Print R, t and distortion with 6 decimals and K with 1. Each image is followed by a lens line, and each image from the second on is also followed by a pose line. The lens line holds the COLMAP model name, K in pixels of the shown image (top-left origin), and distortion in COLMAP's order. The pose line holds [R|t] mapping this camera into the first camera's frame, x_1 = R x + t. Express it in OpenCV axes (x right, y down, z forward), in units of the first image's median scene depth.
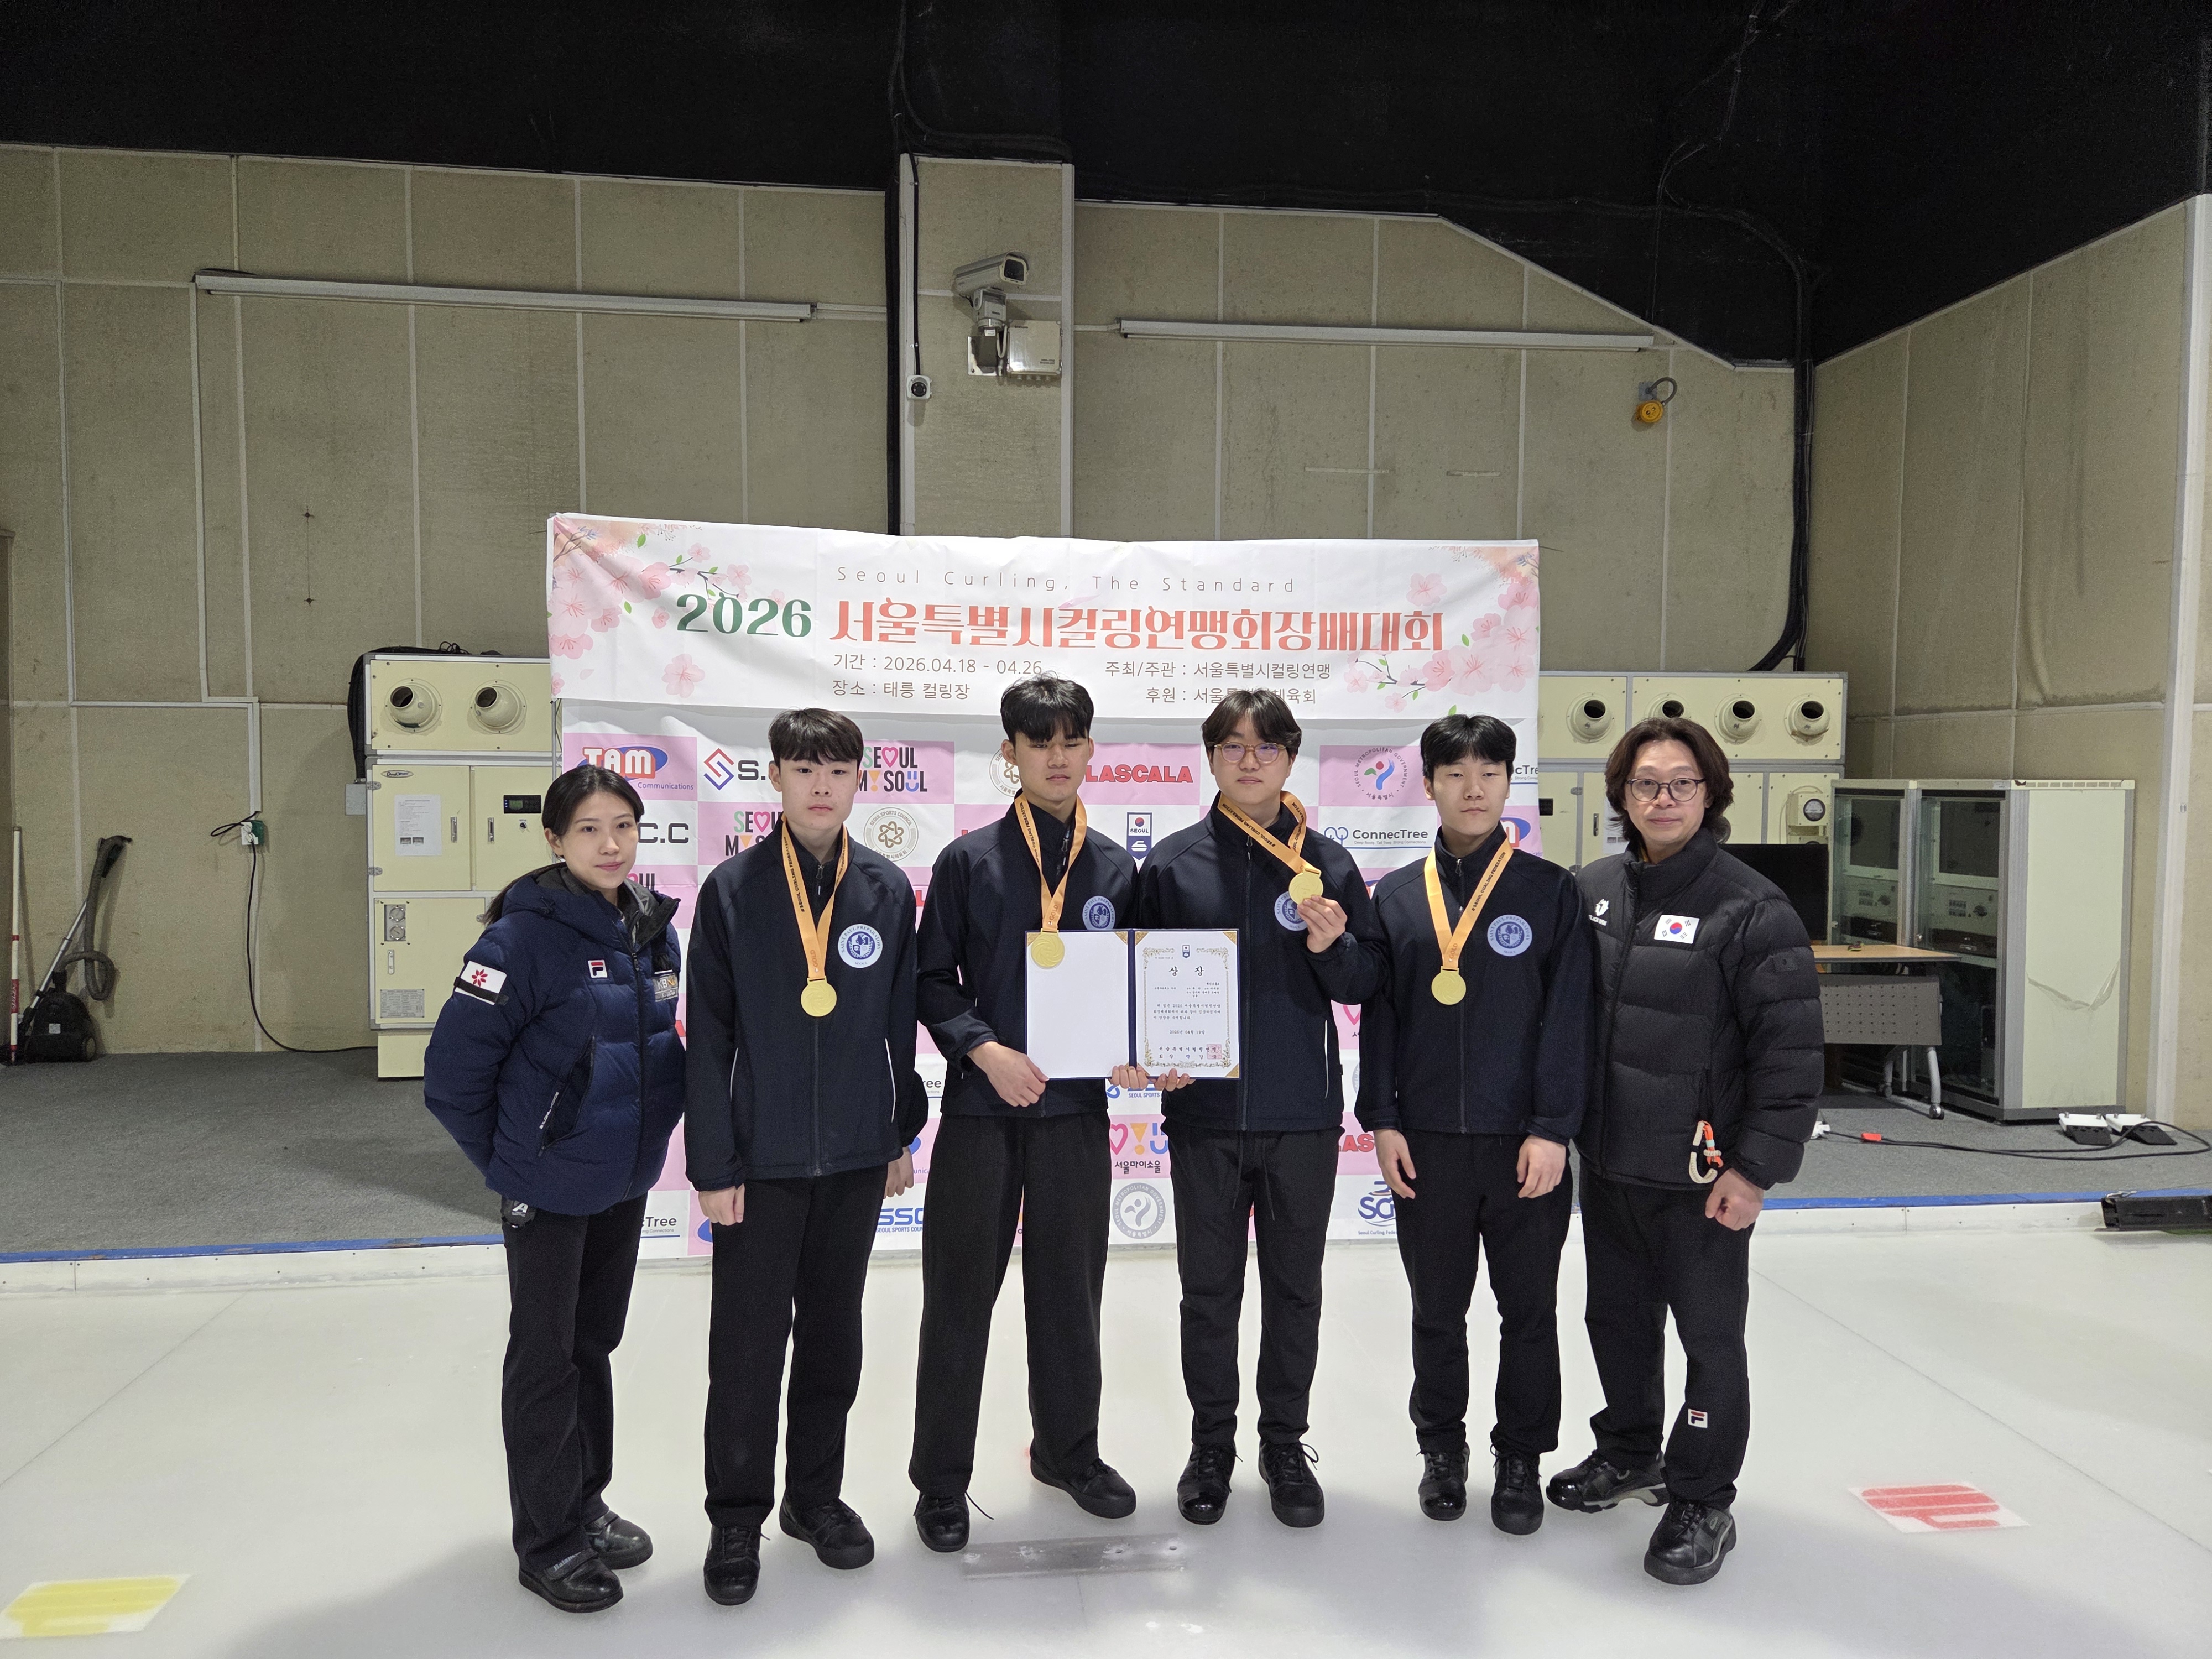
lens RADIAL K [[1462.1, 0, 1095.6], [0, 1462.1, 841.8], [0, 0, 1]] dist [0.076015, -0.067187]
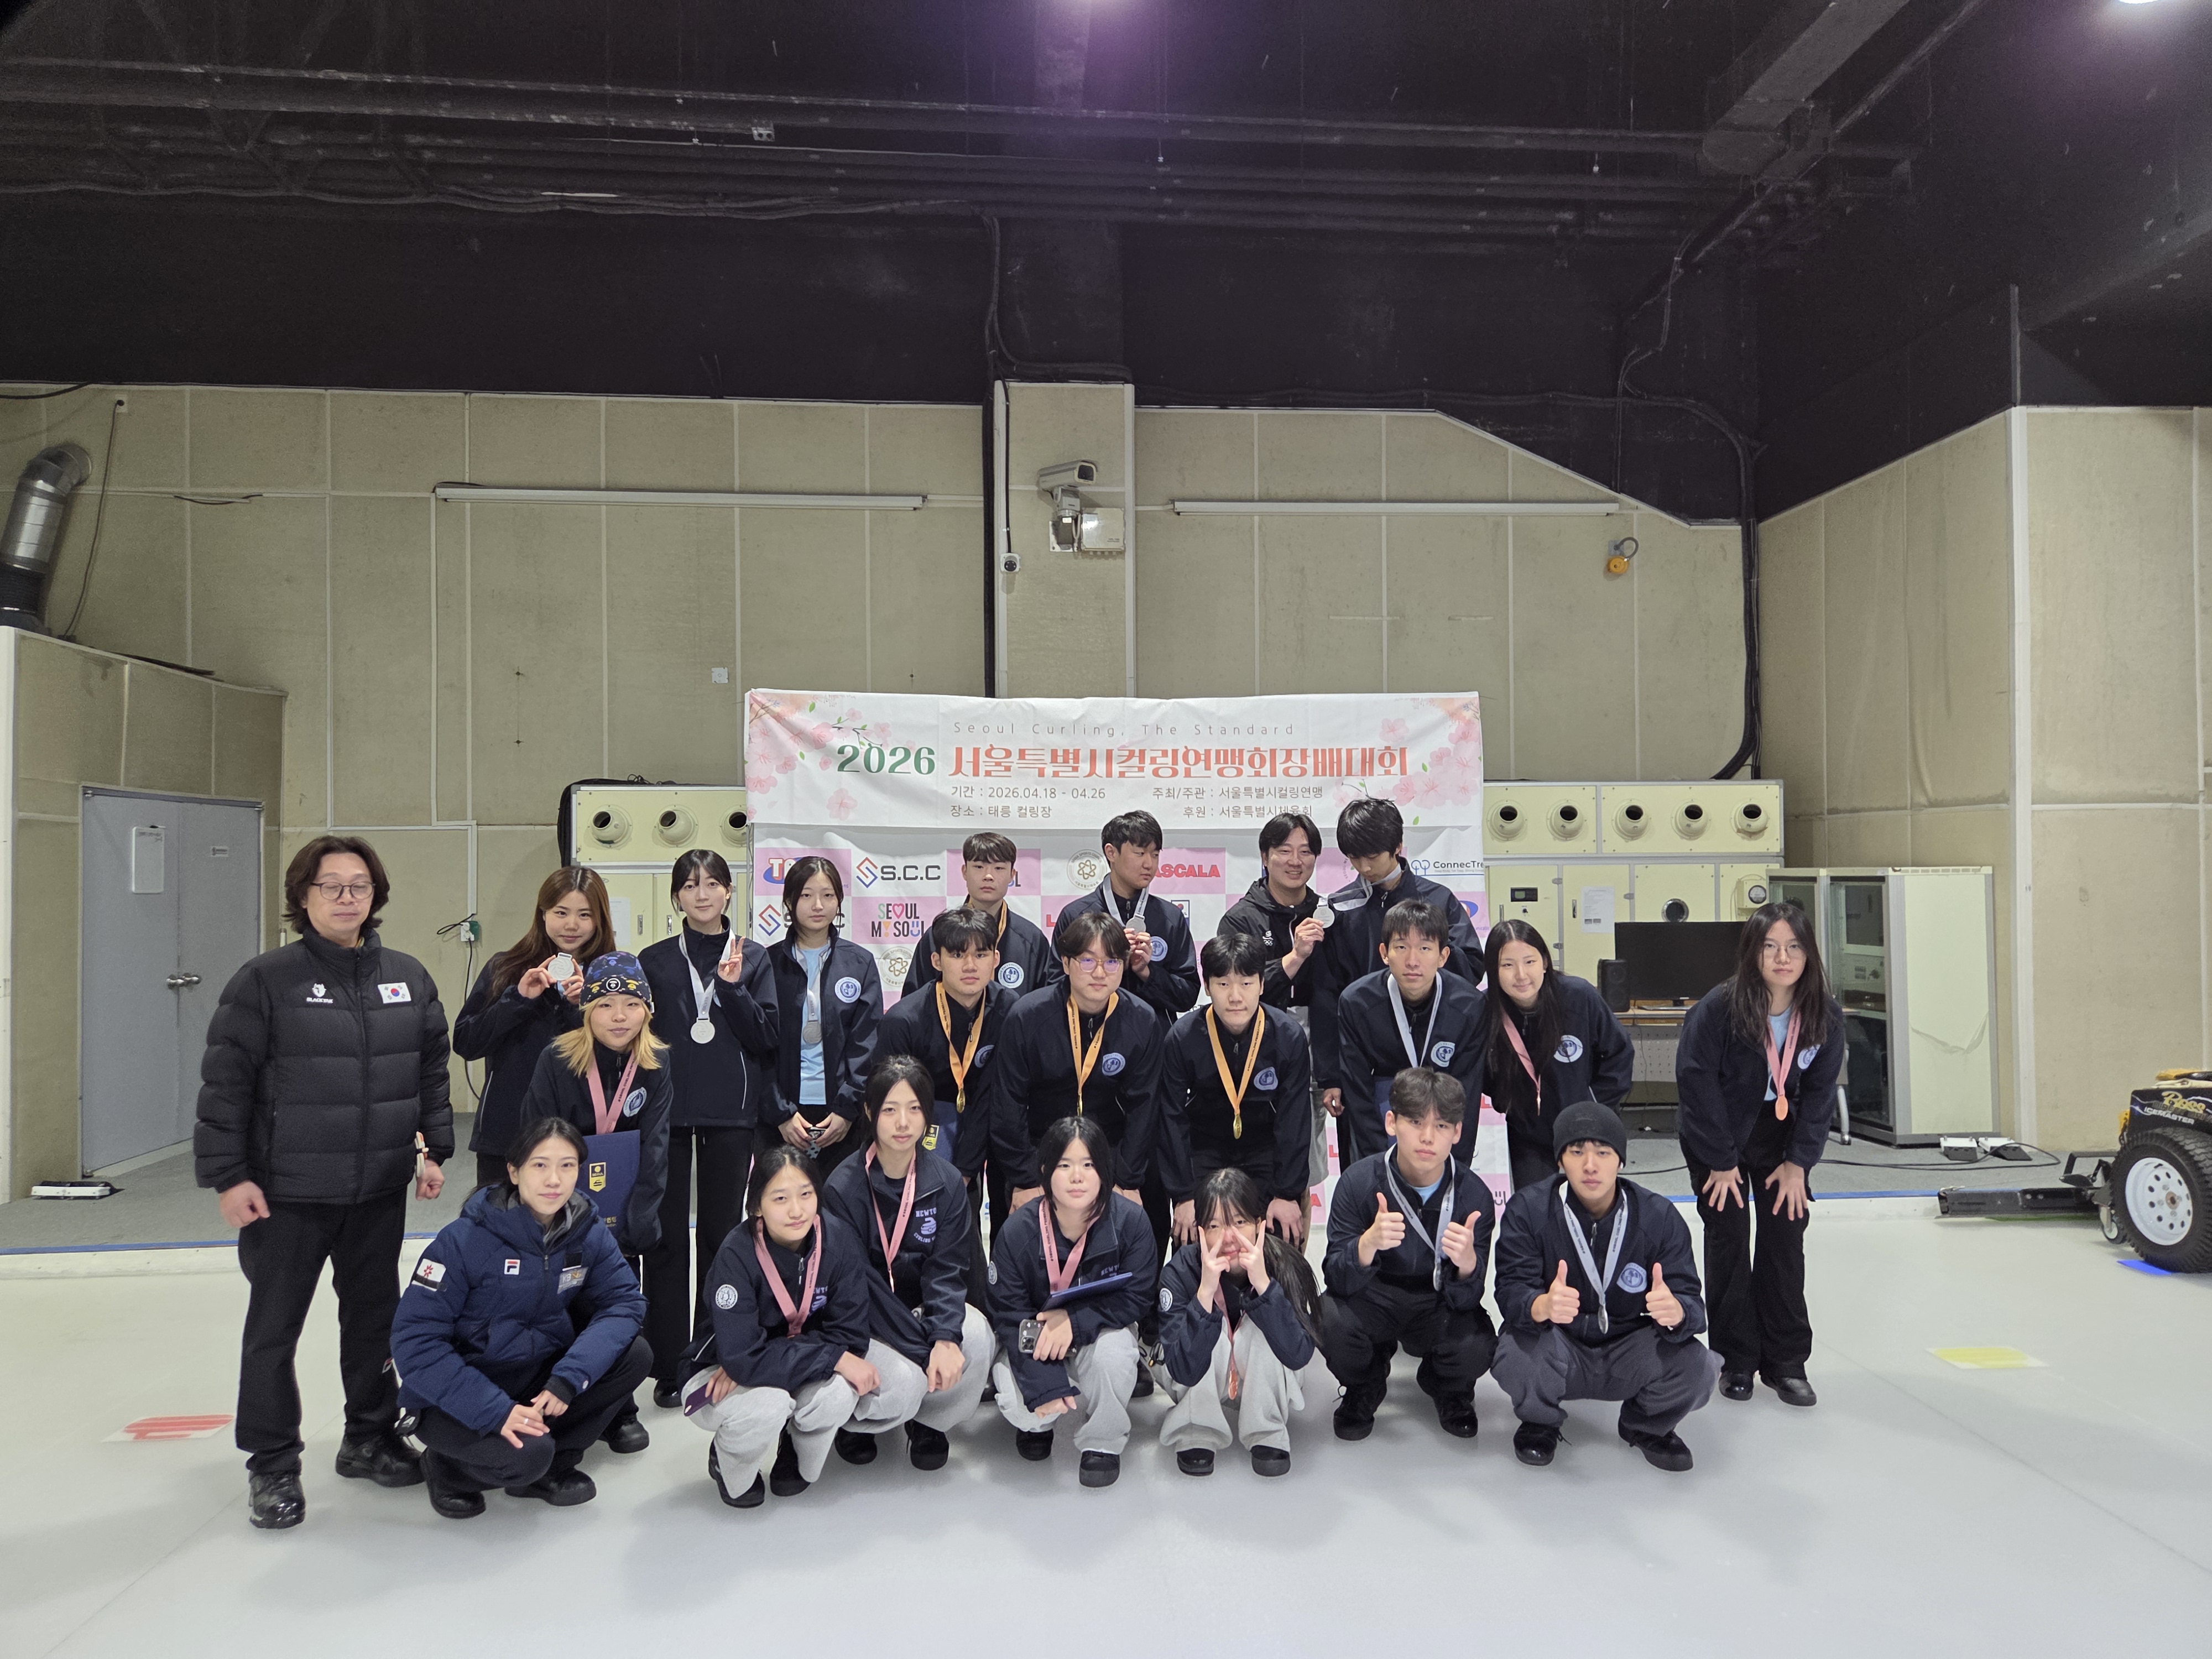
lens RADIAL K [[1465.6, 0, 1138.7], [0, 1465.6, 847.3], [0, 0, 1]] dist [0.076569, -0.066587]
pose [[0.999445, -0.014940, -0.029762, 0.031272], [0.013000, 0.997843, -0.064344, 0.016342], [0.030659, 0.063921, 0.997484, -0.316533]]
